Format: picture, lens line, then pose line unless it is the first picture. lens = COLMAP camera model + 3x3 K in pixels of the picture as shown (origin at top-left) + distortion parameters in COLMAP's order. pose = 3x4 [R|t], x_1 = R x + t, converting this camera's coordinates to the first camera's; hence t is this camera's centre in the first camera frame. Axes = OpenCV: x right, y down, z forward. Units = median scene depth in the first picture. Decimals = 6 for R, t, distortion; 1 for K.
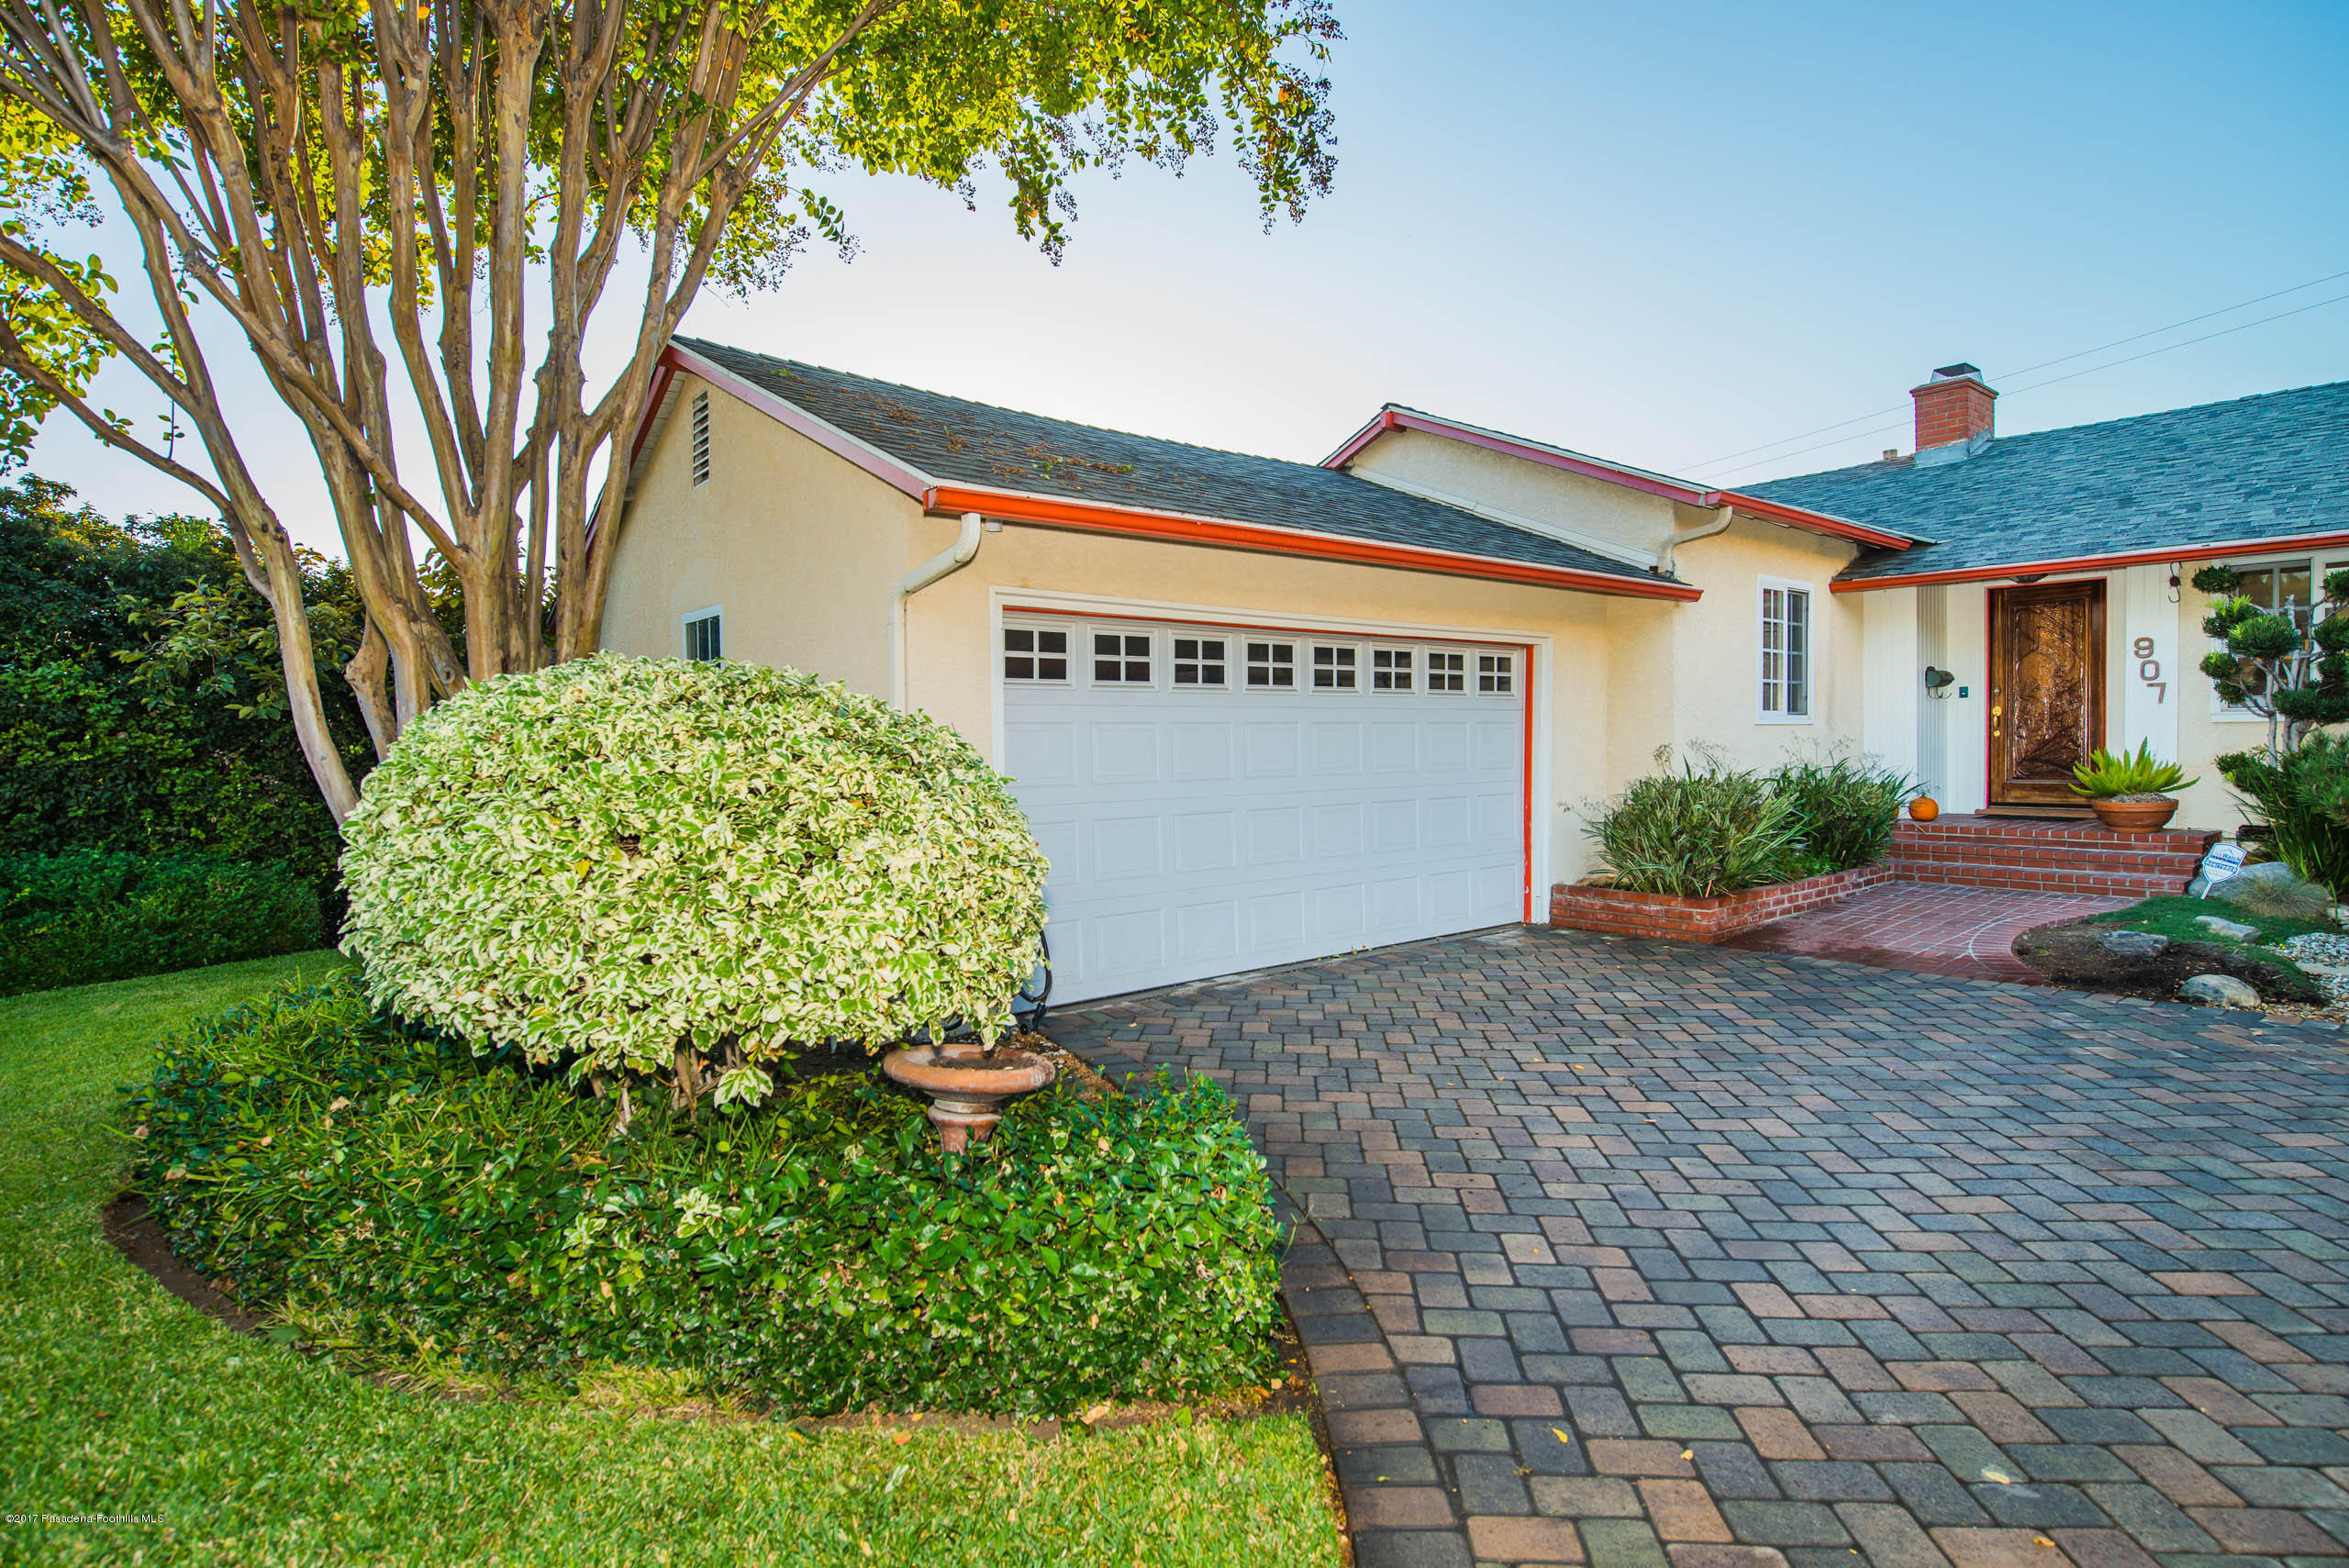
lens RADIAL K [[1227.9, 0, 1174.5], [0, 1227.9, 784.0], [0, 0, 1]] dist [-0.006287, -0.000422]
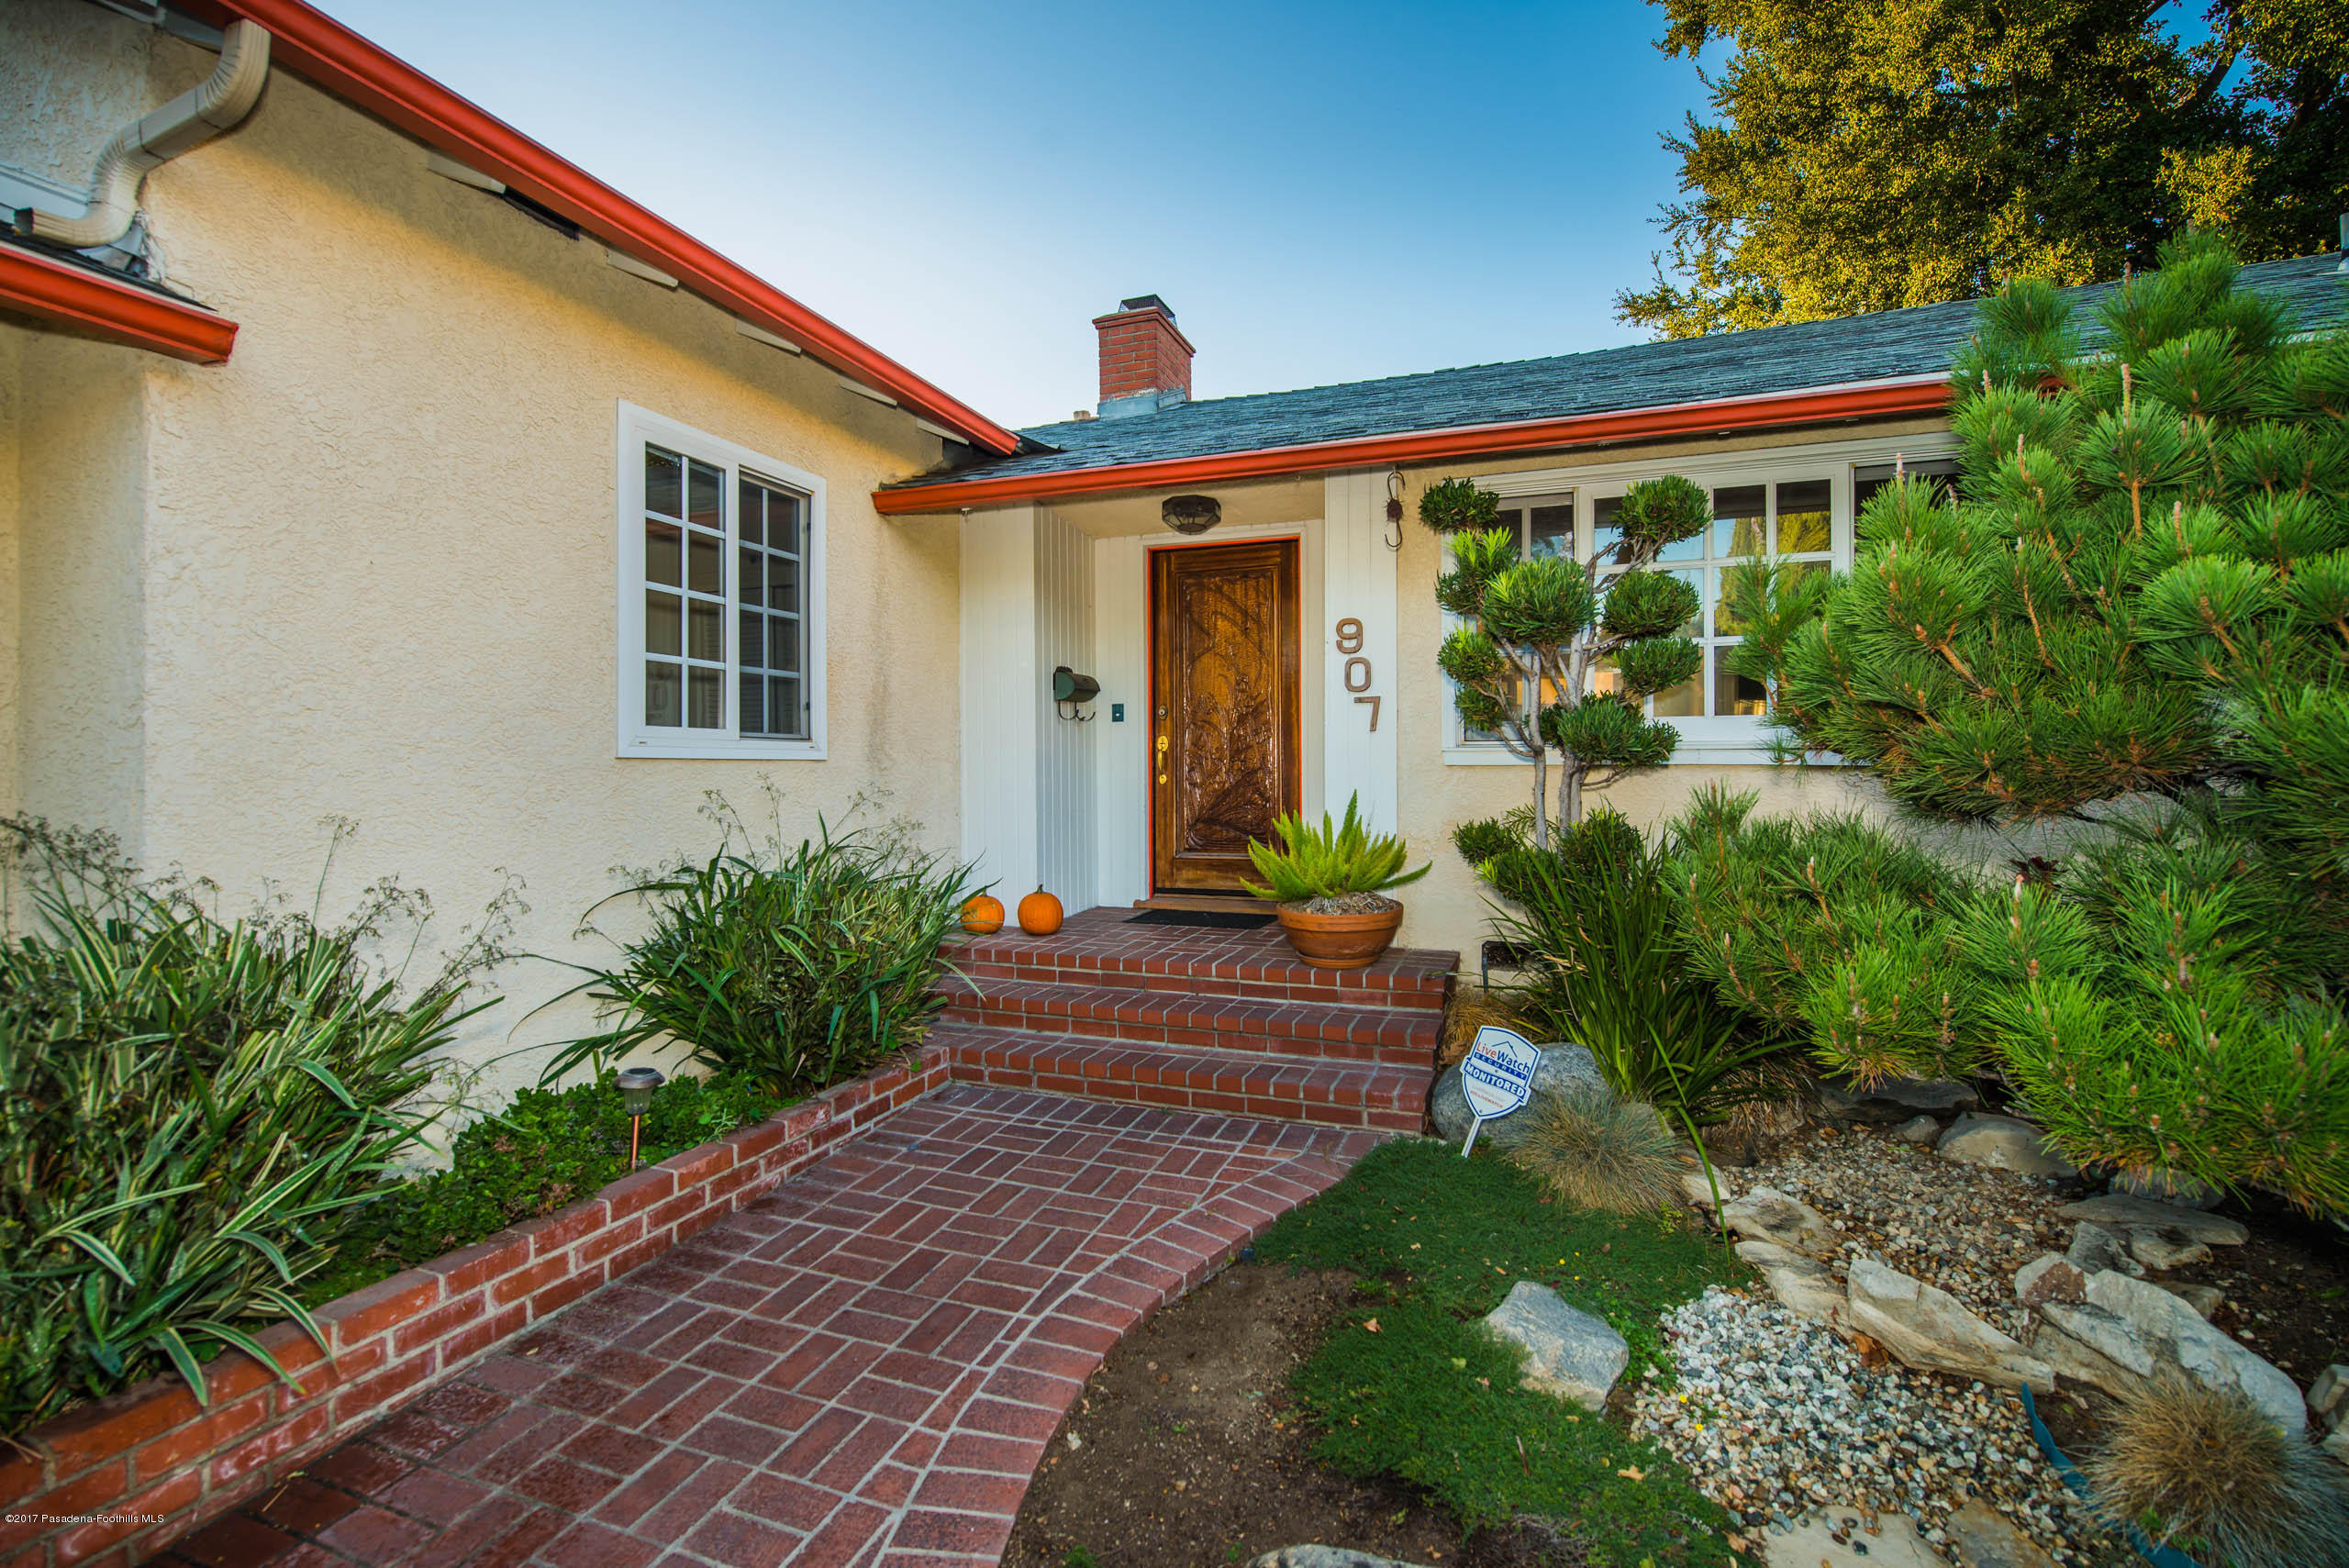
lens RADIAL K [[1059.2, 0, 1174.5], [0, 1059.2, 784.0], [0, 0, 1]] dist [0.017820, 0.000061]
pose [[0.869968, 0.003661, 0.493095, 0.497065], [0.008782, 0.999699, -0.022917, -0.031828], [-0.493030, 0.024268, 0.869674, 0.636212]]
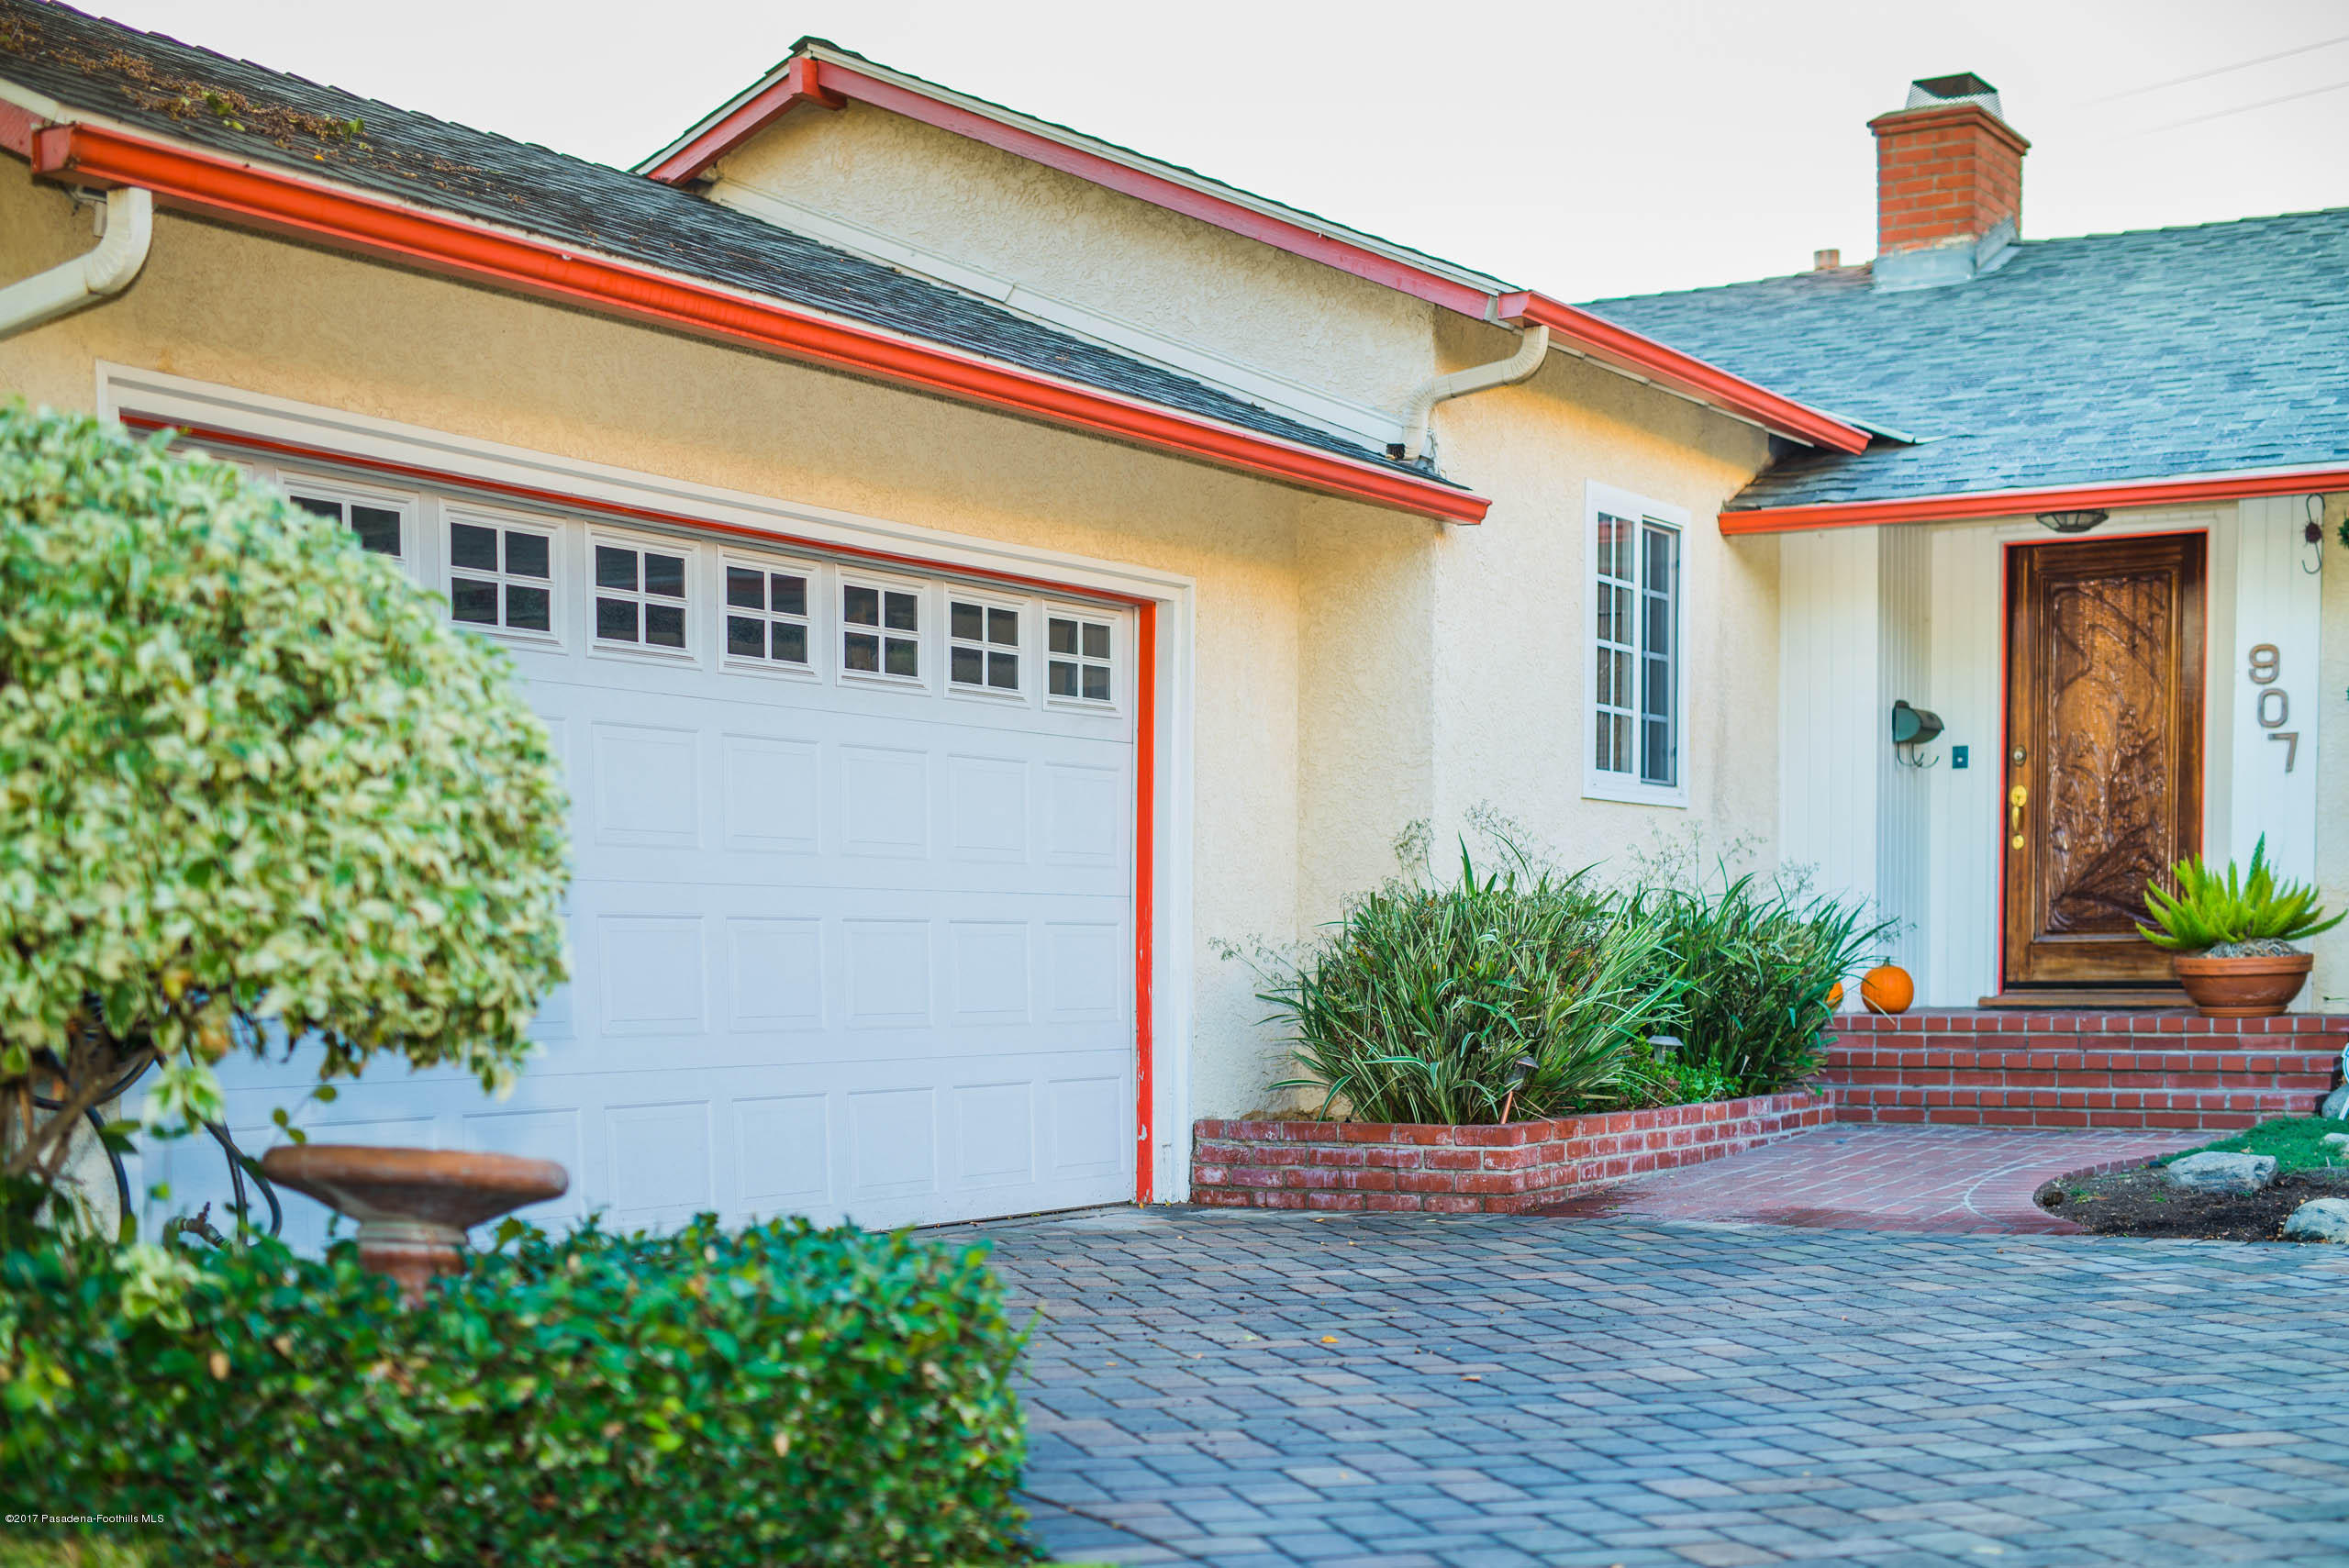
lens RADIAL K [[3367.2, 0, 1175.2], [0, 3367.2, 1243.3], [0, 0, 1]] dist [0.011311, 0.003865]
pose [[0.941634, -0.018116, 0.336150, -0.131937], [0.003456, 0.999018, 0.044161, 0.072378], [-0.336620, -0.040422, 0.940772, -0.208078]]
